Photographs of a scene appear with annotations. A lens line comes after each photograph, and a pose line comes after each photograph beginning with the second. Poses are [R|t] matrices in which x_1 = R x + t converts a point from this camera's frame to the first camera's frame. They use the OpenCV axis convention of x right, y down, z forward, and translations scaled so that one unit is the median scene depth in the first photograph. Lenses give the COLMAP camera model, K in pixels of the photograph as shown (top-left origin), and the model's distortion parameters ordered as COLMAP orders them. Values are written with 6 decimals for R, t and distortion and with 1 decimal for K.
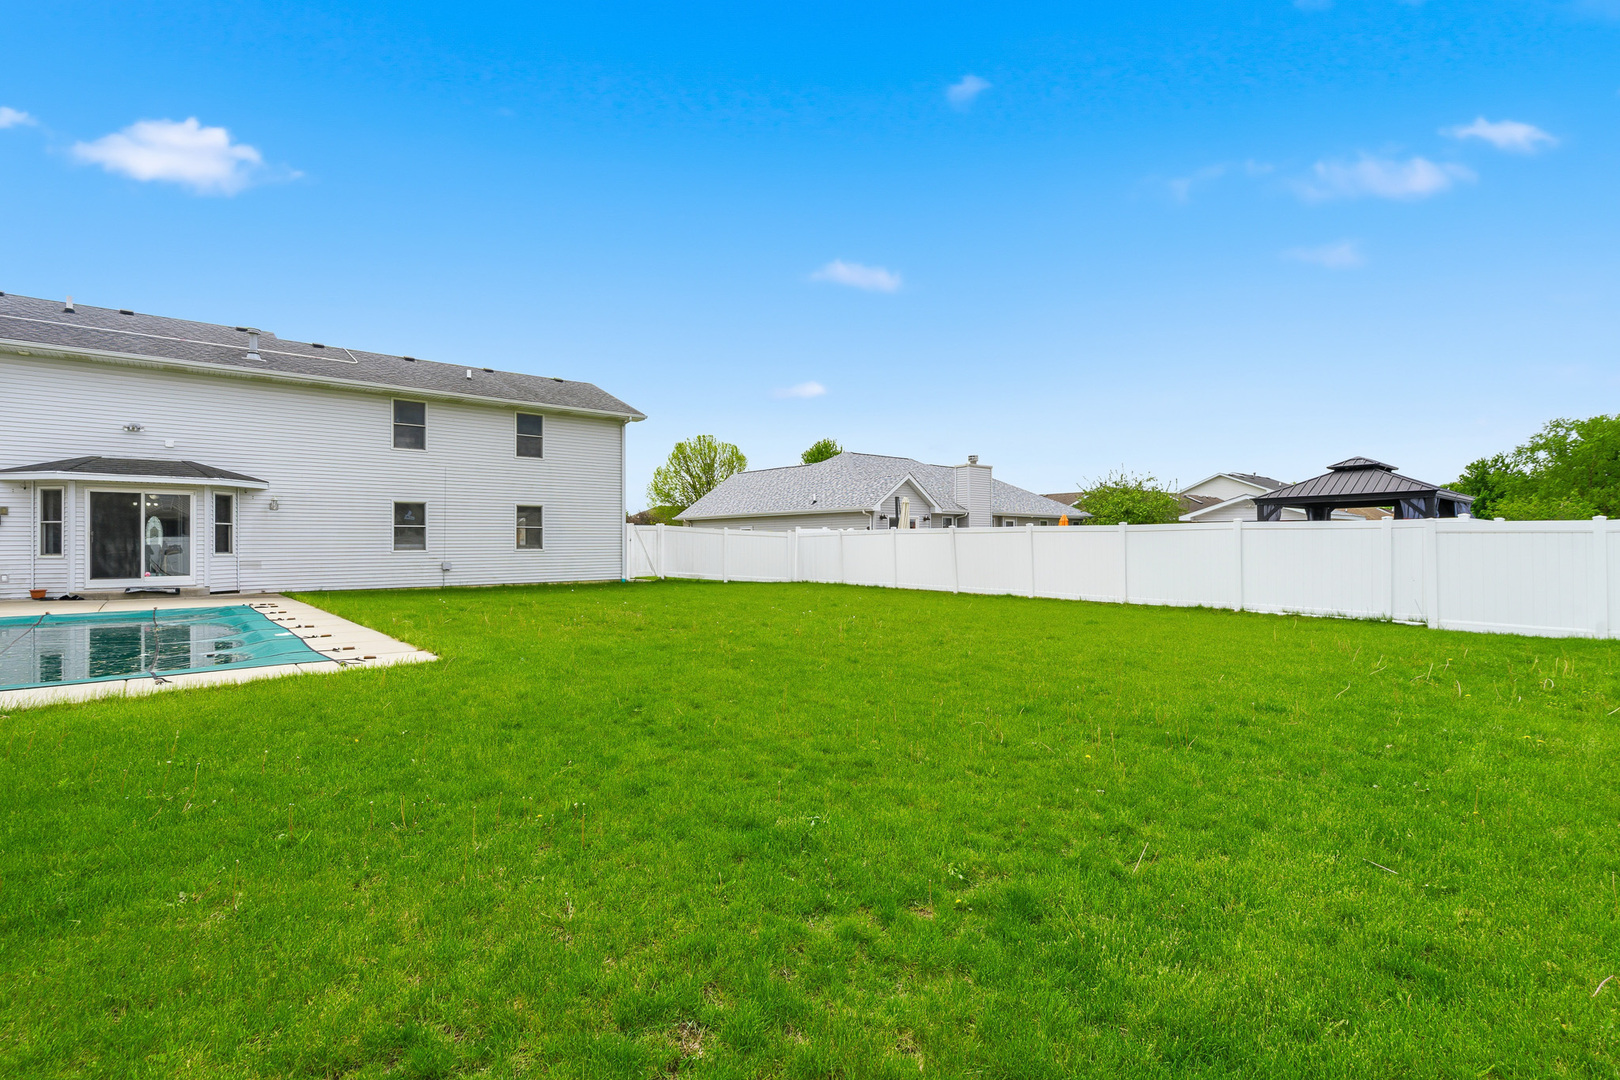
lens RADIAL K [[733.6, 0, 810.0], [0, 733.6, 540.0], [0, 0, 1]] dist [-0.004972, 0.000328]
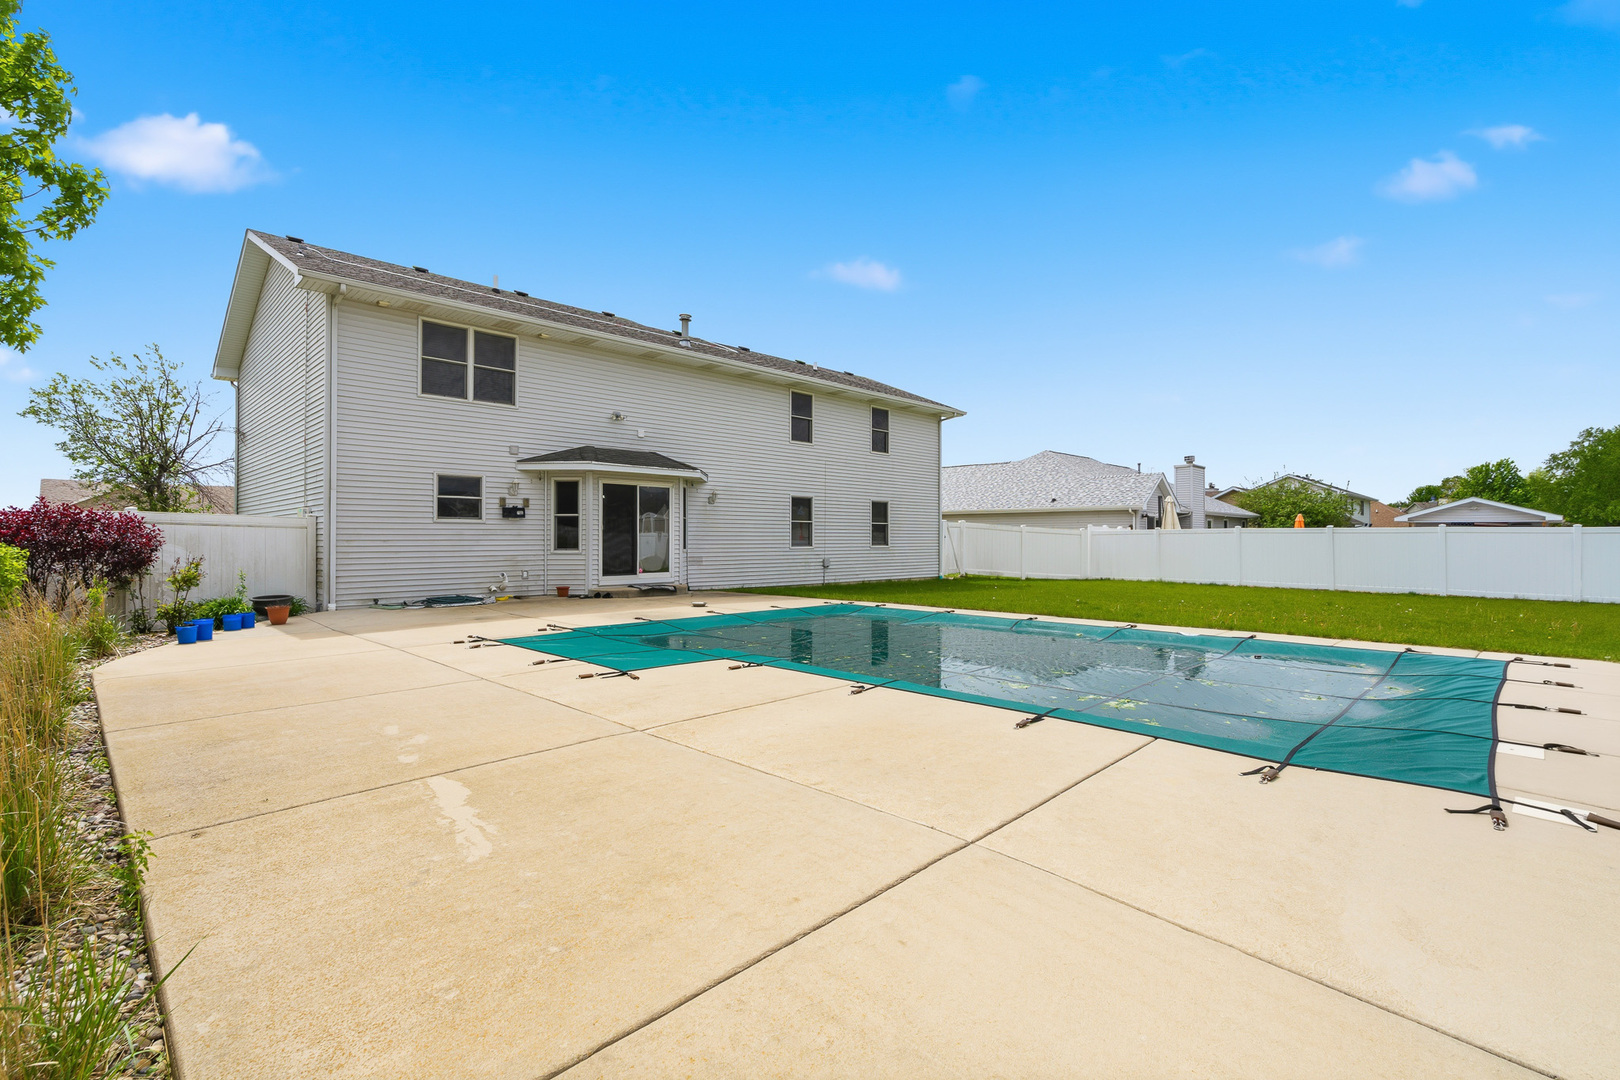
lens RADIAL K [[736.0, 0, 810.0], [0, 736.0, 540.0], [0, 0, 1]] dist [0.001159, 0.000247]
pose [[0.997902, 0.005053, 0.064543, -0.539357], [-0.005313, 0.999978, 0.003869, 0.001506], [-0.064522, -0.004204, 0.997907, 0.020546]]
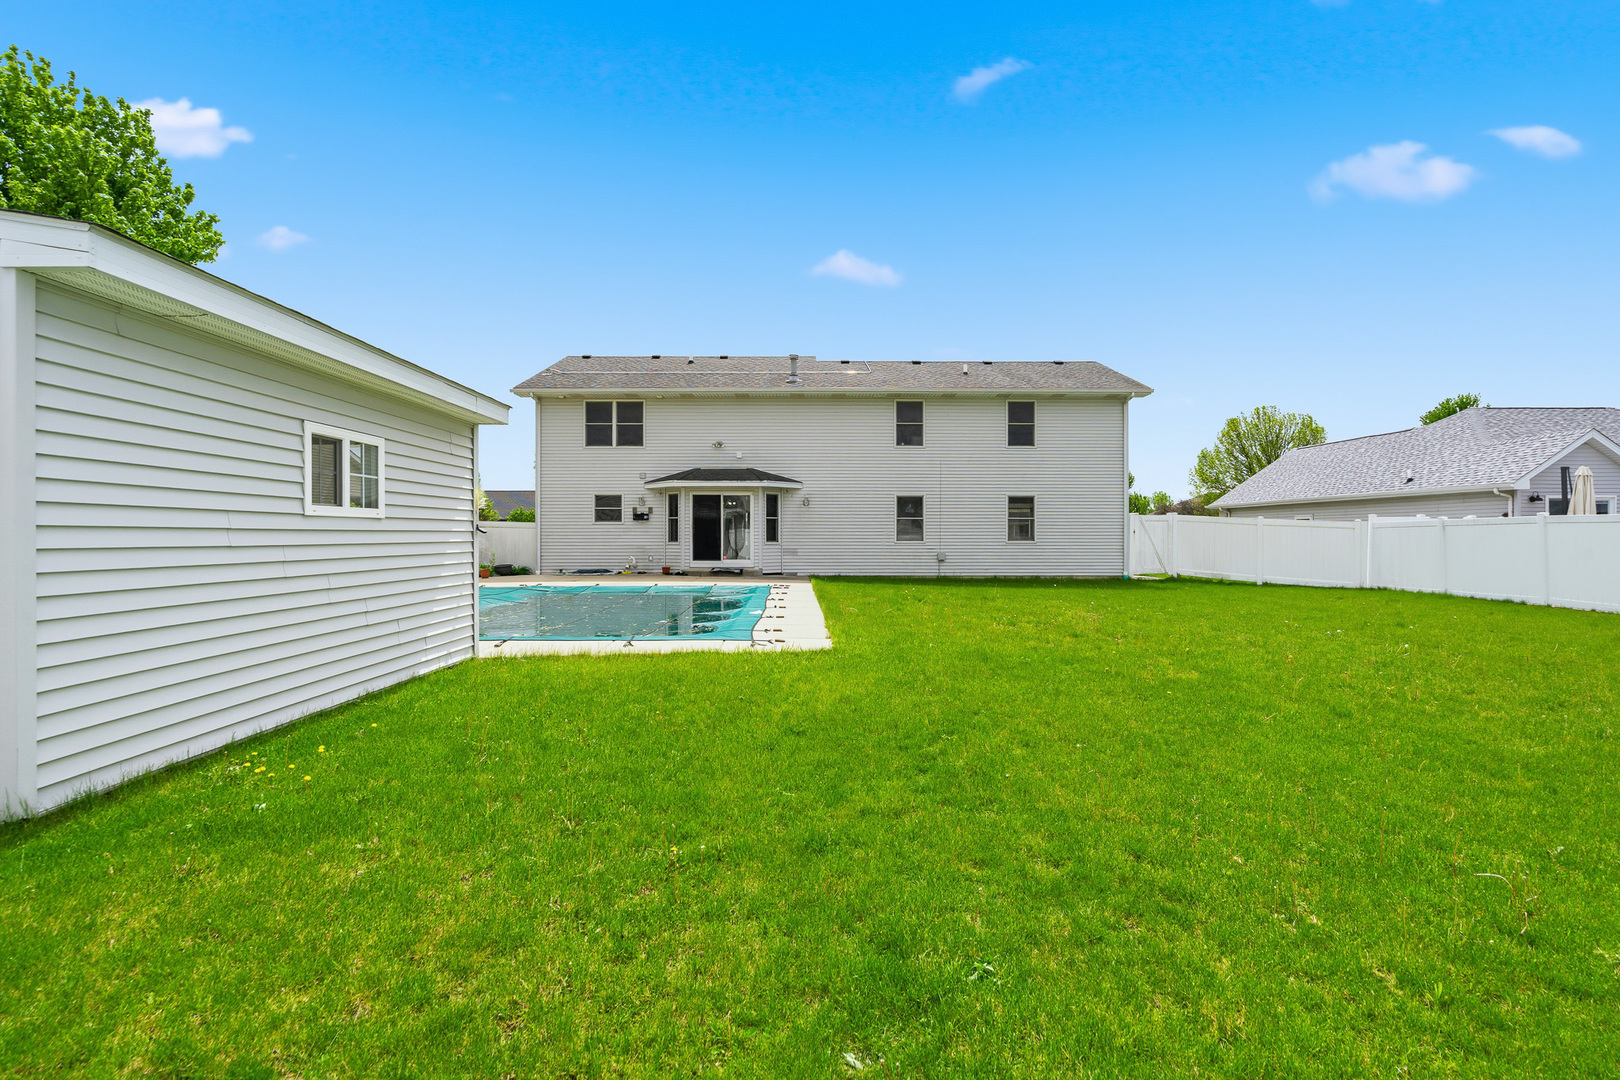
lens RADIAL K [[750.5, 0, 810.0], [0, 750.5, 540.0], [0, 0, 1]] dist [-0.002073, 0.000022]
pose [[0.763549, 0.008040, -0.645700, 0.045158], [-0.001428, 0.999941, 0.010762, 0.000886], [0.645748, -0.007295, 0.763515, 0.062113]]
